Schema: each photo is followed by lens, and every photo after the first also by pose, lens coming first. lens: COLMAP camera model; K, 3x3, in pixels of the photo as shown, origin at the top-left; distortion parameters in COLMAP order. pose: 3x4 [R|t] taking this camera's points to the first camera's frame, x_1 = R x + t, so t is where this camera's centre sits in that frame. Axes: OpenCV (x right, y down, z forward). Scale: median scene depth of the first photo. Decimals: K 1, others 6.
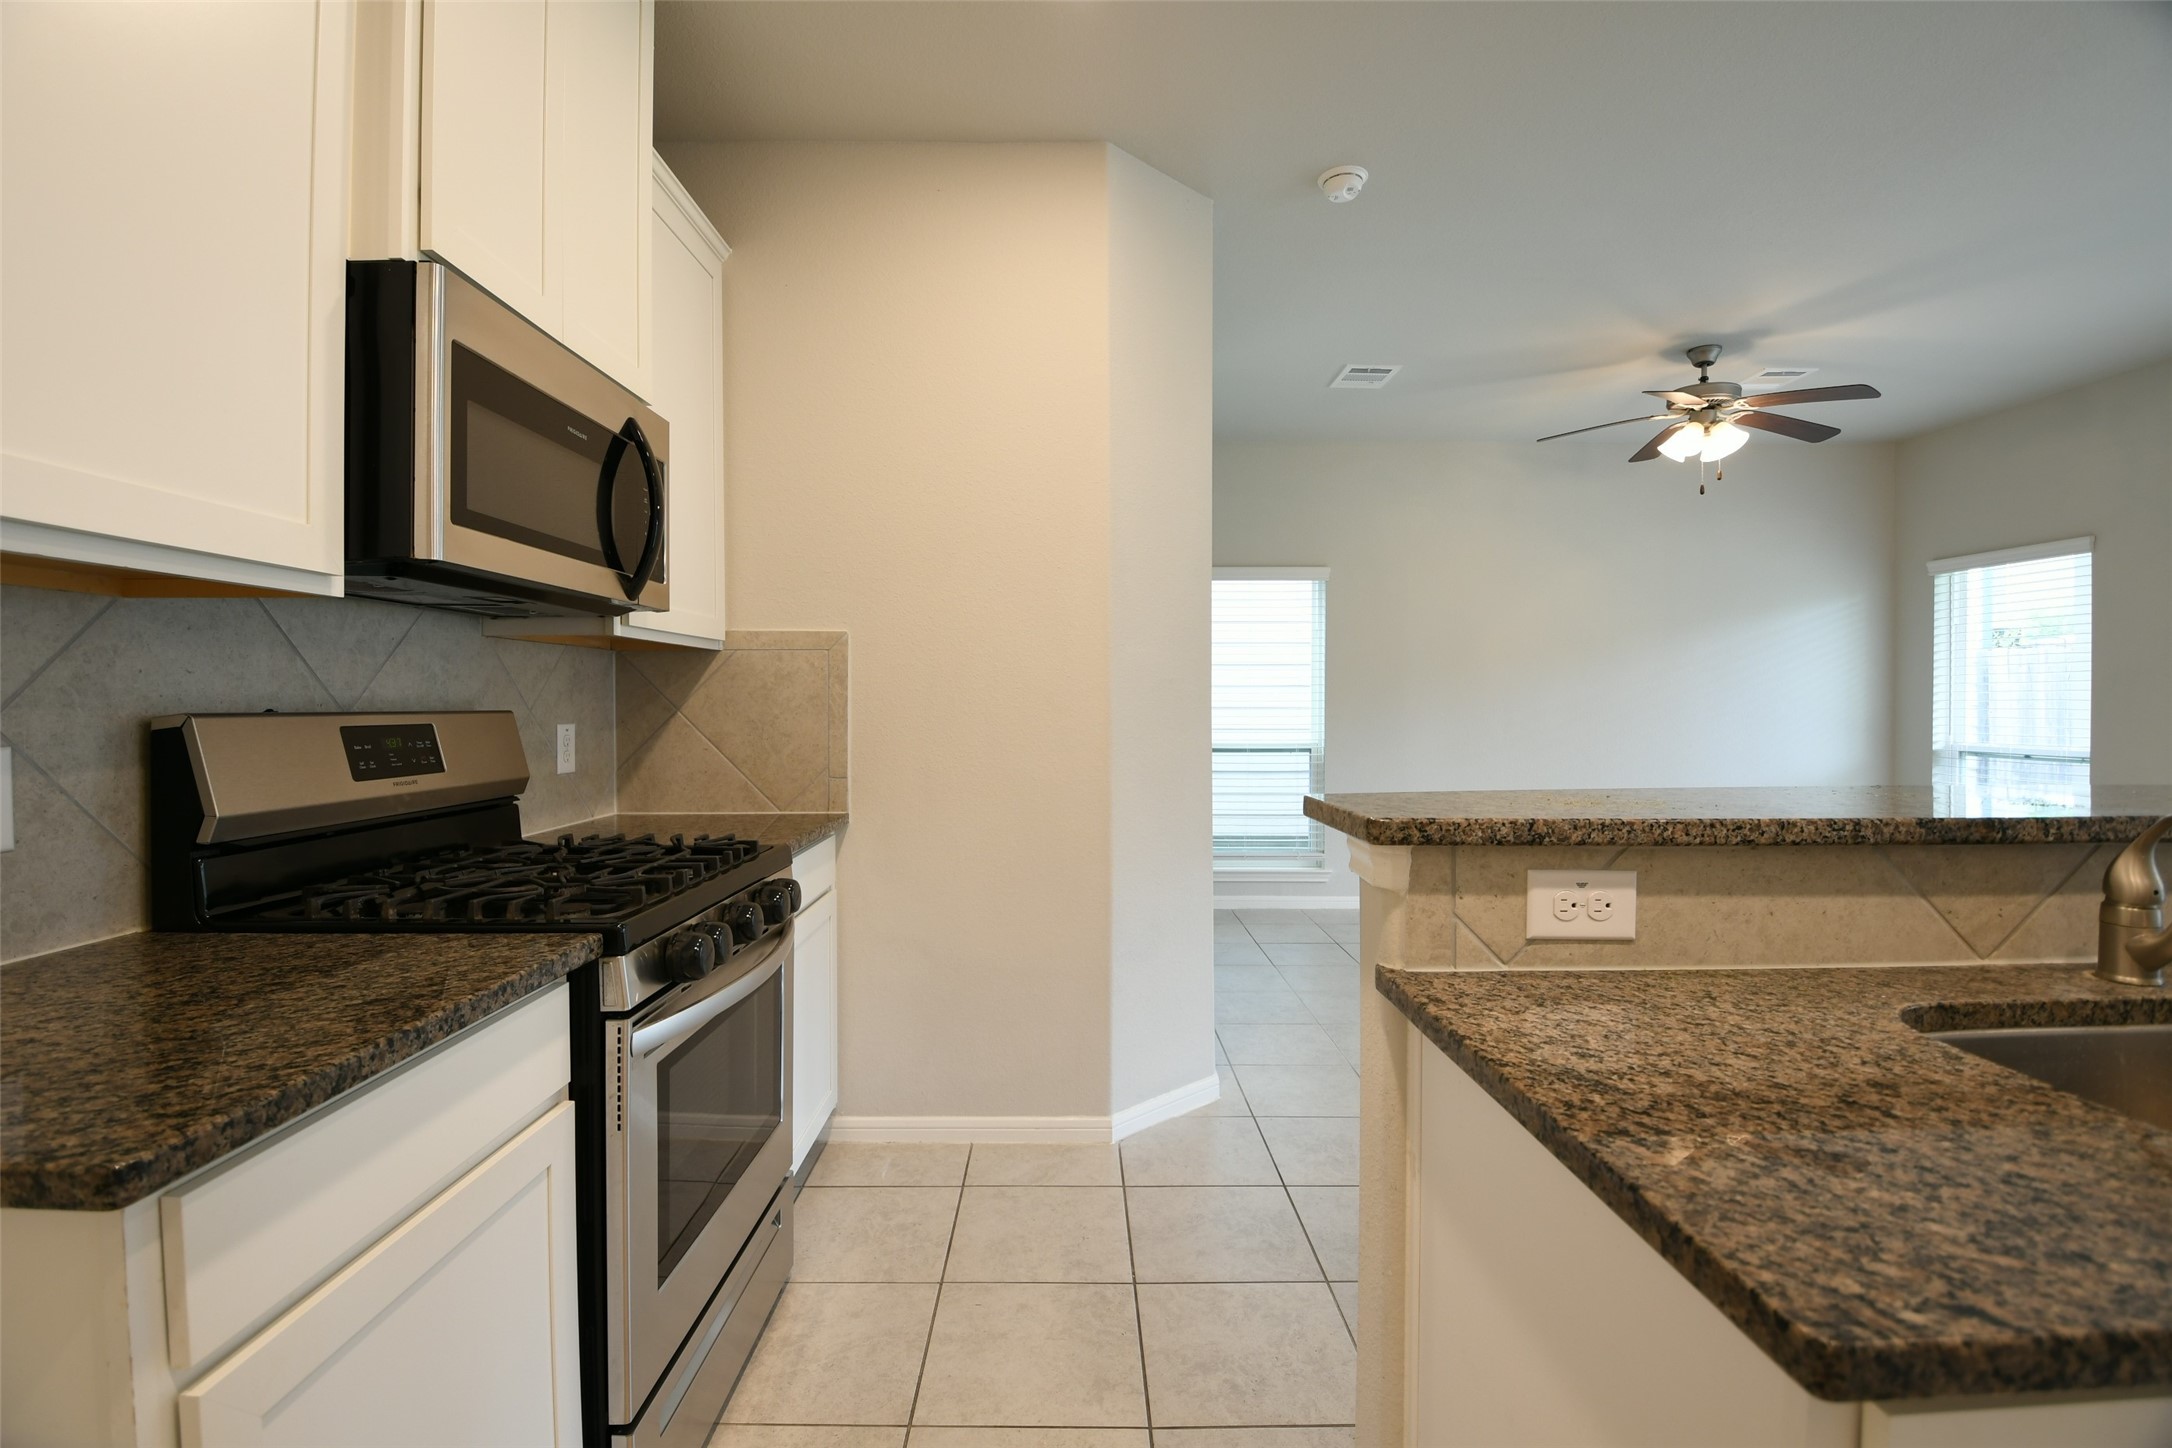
lens RADIAL K [[959.2, 0, 1067.3], [0, 959.2, 713.1], [0, 0, 1]] dist [0.002091, -0.016877]
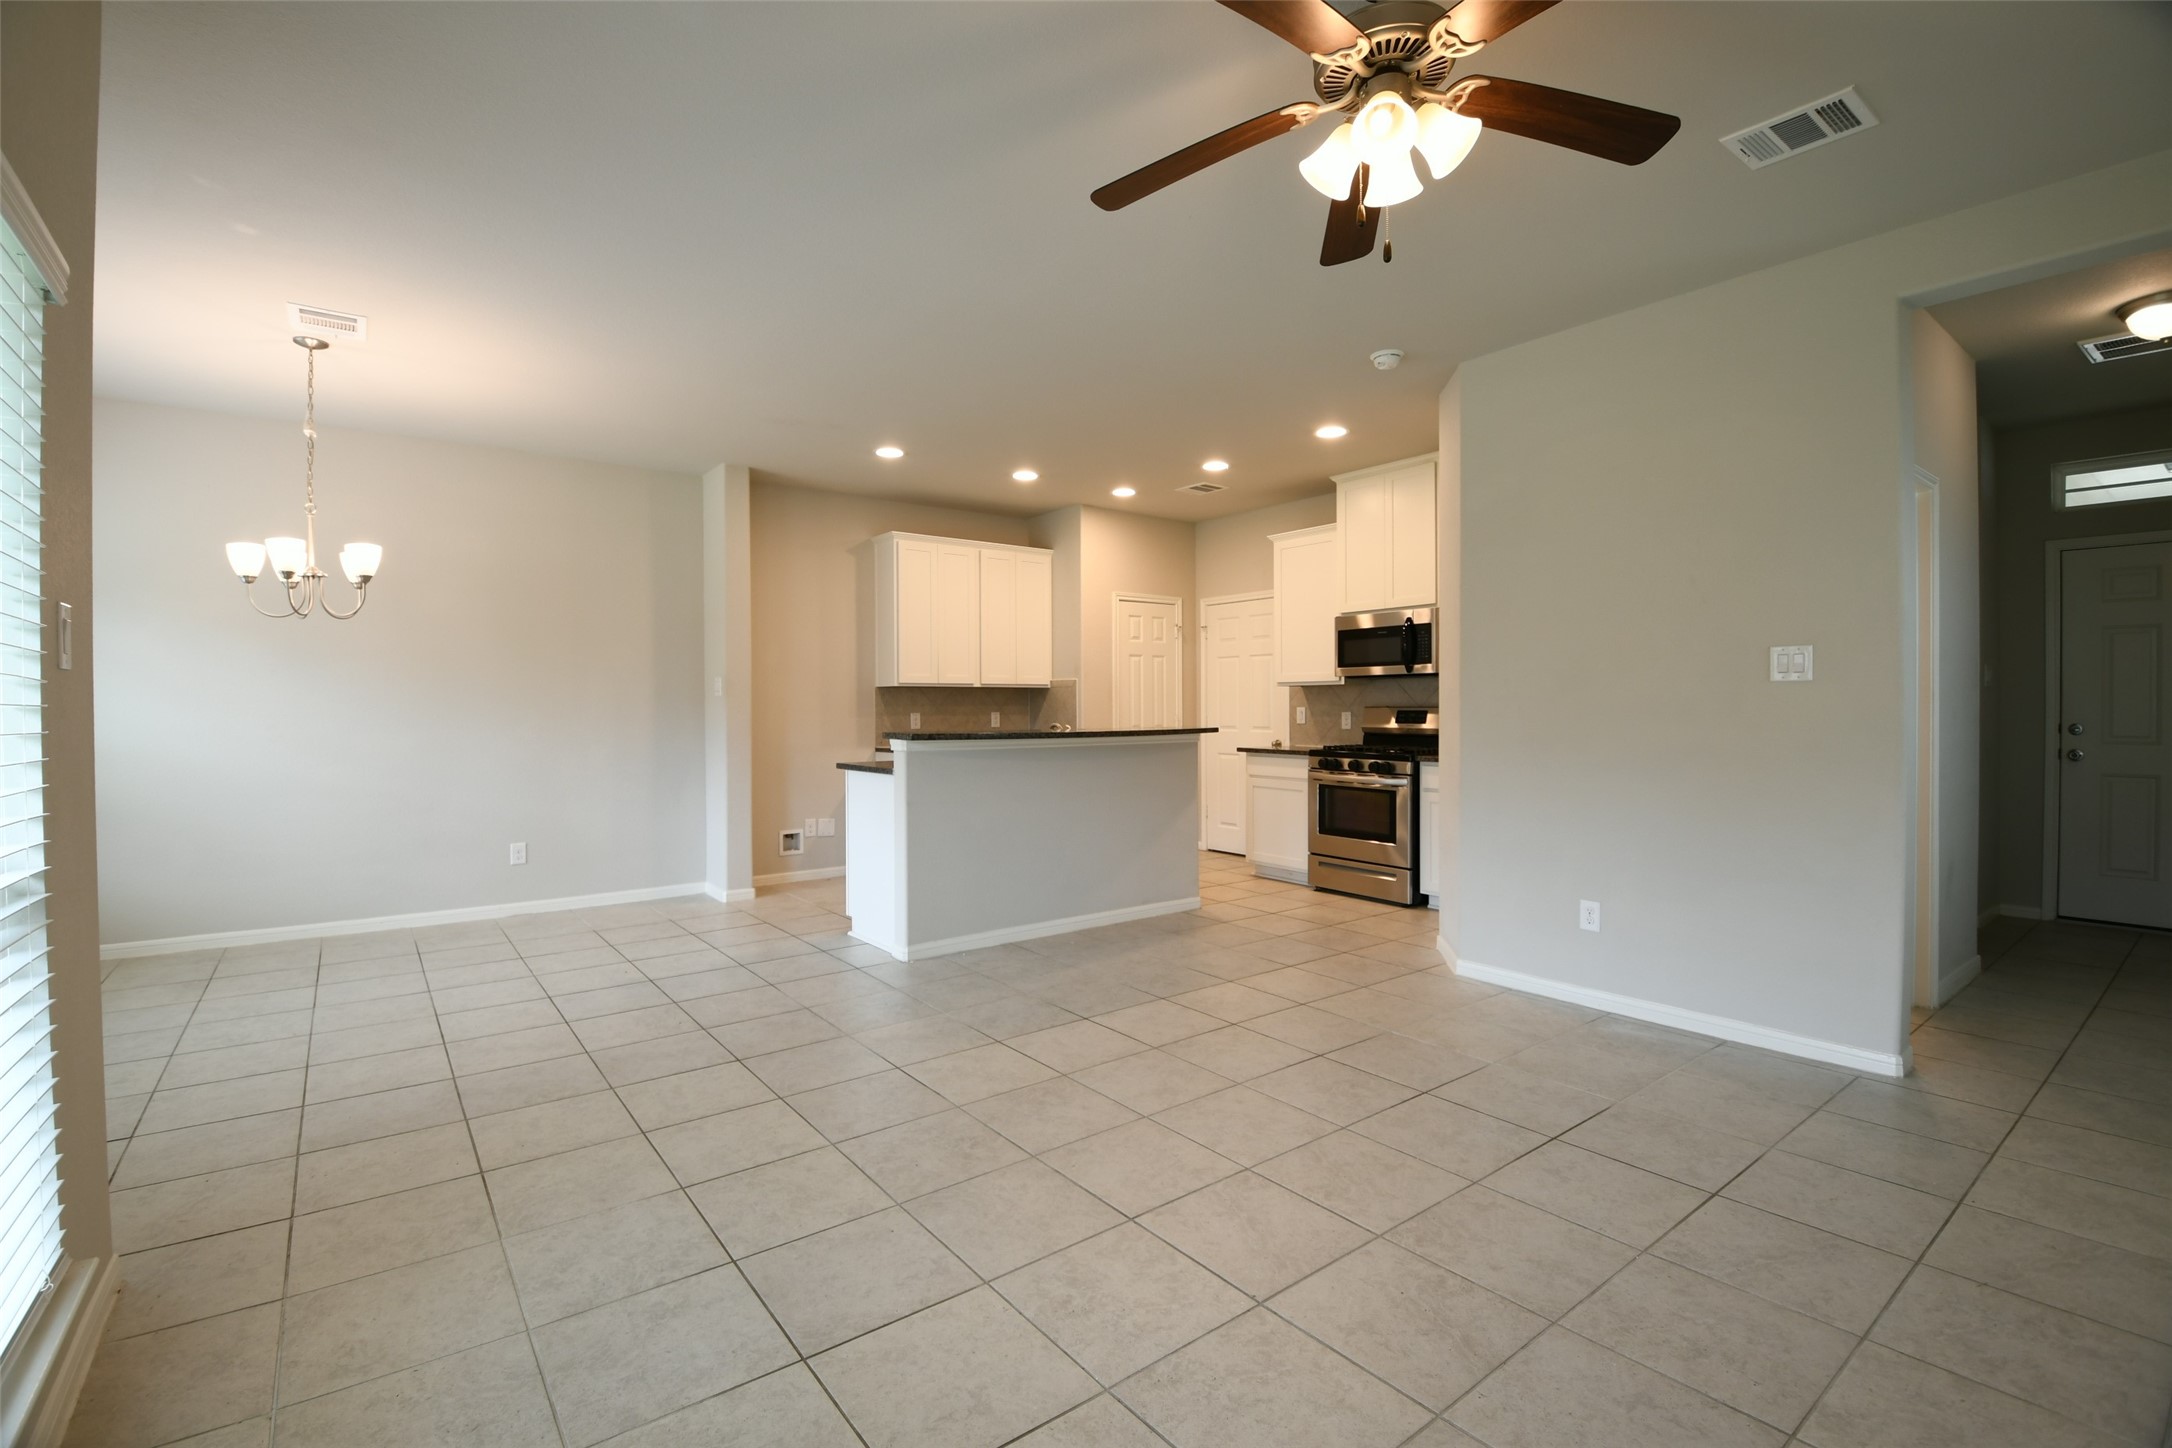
lens RADIAL K [[959.2, 0, 1069.0], [0, 959.2, 714.9], [0, 0, 1]] dist [0.002091, -0.016877]
pose [[-0.800670, 0.007034, -0.599064, 1.845377], [-0.004676, 0.999827, 0.017990, -0.021637], [0.599087, 0.017205, -0.800499, 2.225574]]
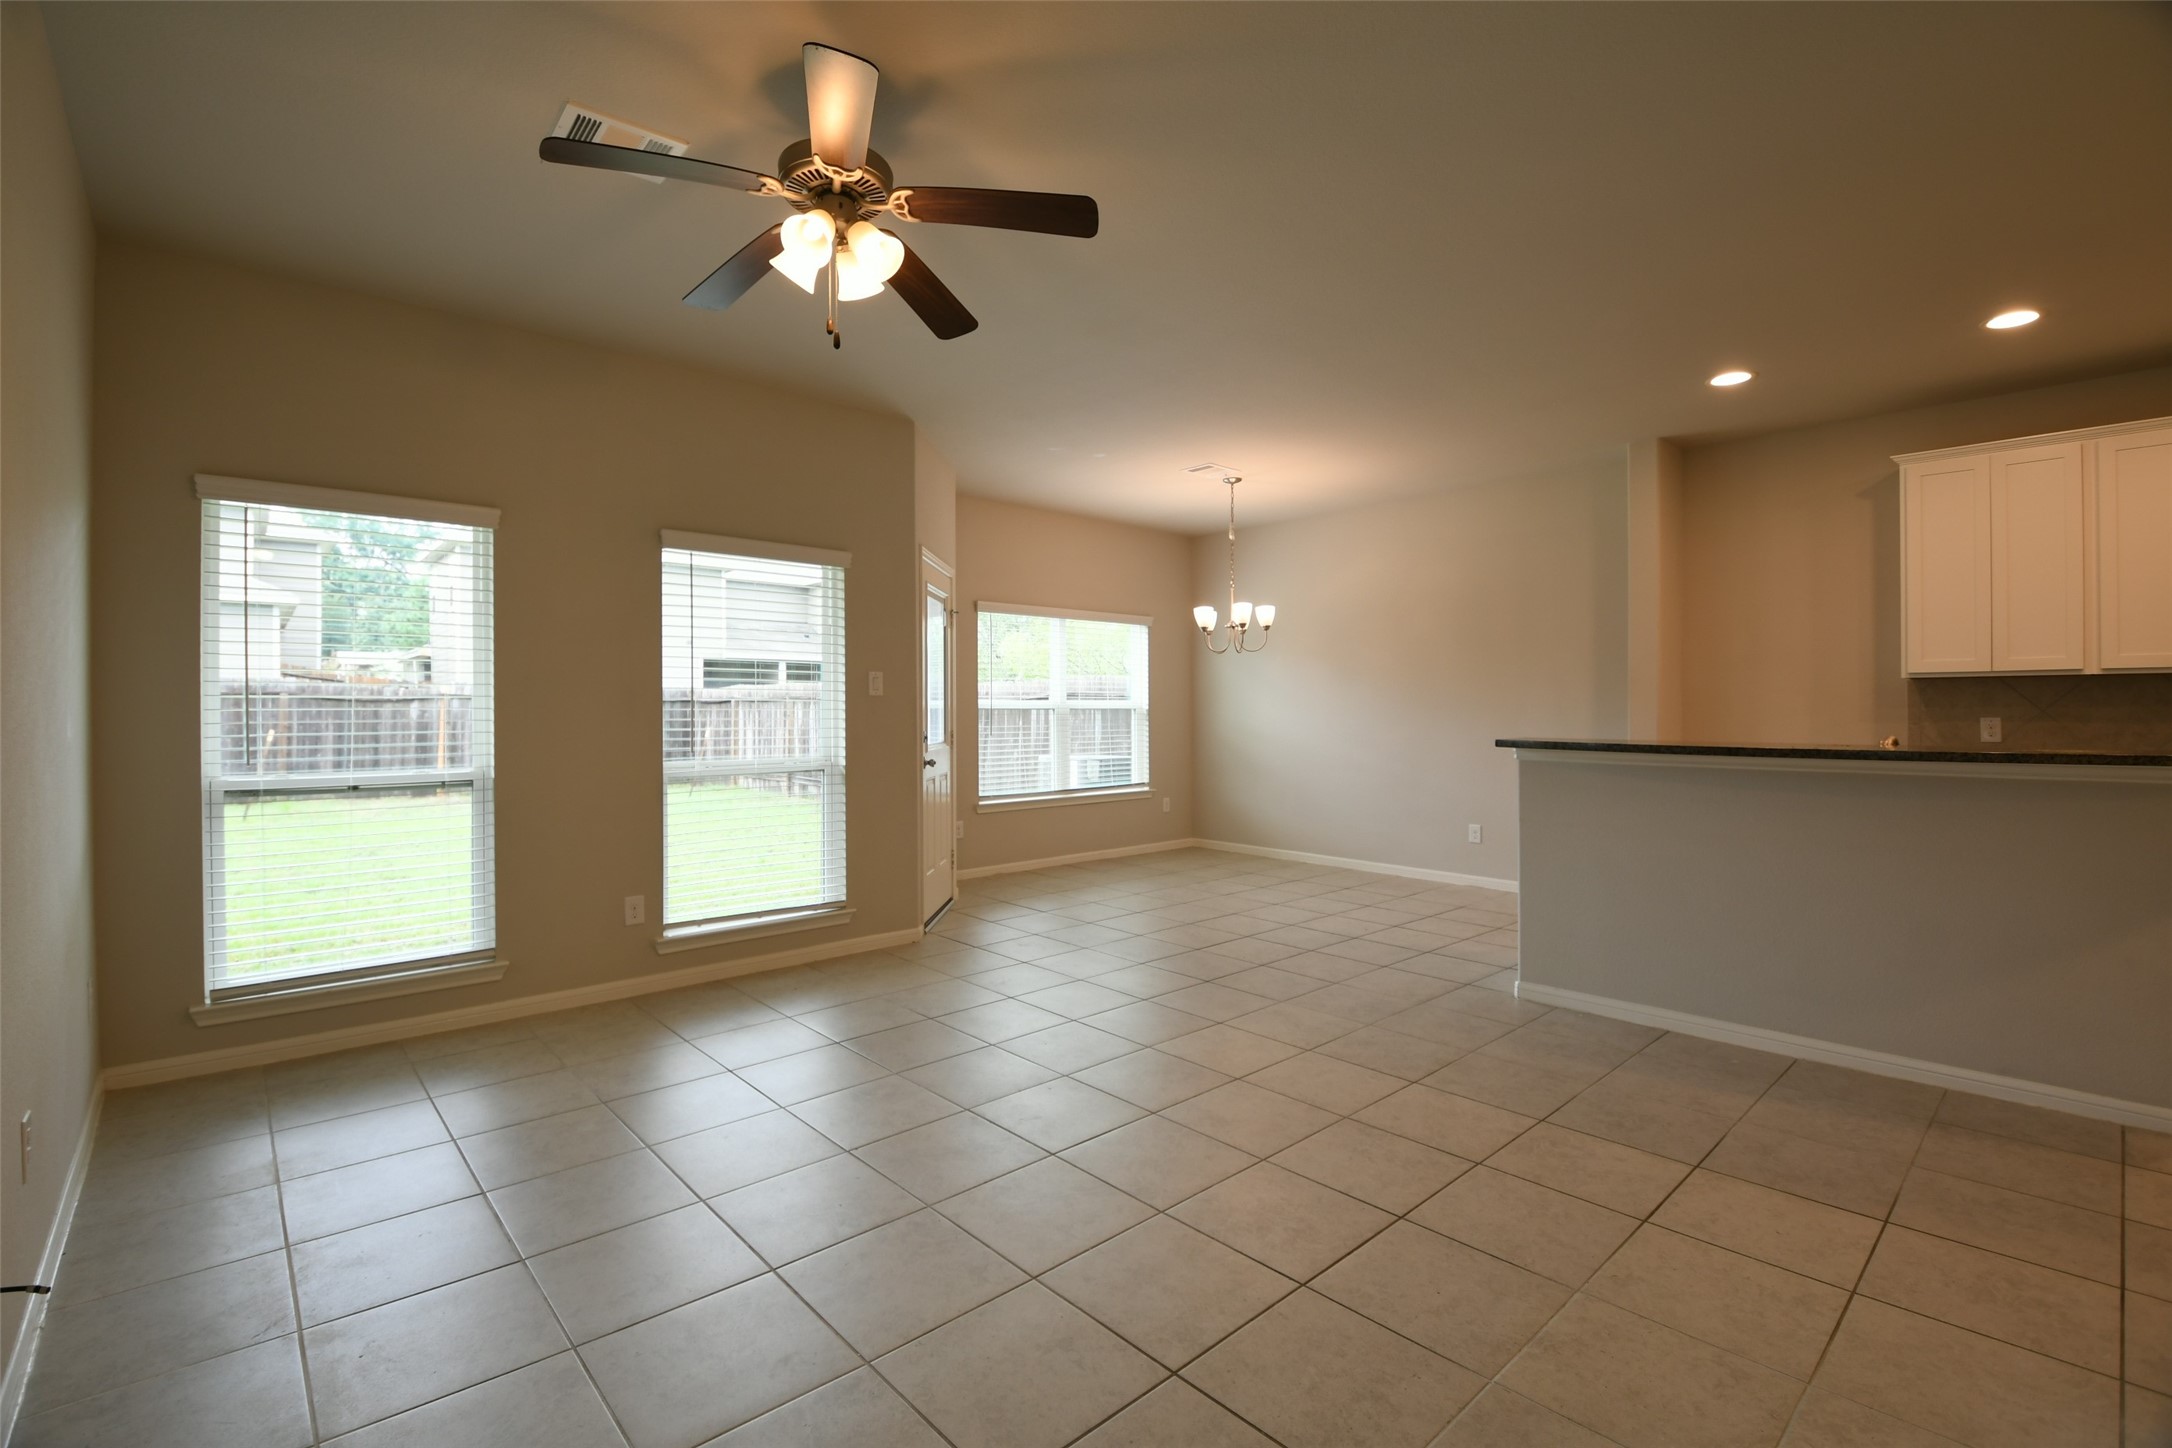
lens RADIAL K [[959.2, 0, 1068.6], [0, 959.2, 707.3], [0, 0, 1]] dist [0.002091, -0.016877]
pose [[-0.664256, 0.000635, 0.747504, 0.232057], [0.010287, 0.999913, 0.008292, -0.027356], [-0.747434, 0.013198, -0.664205, 2.218825]]
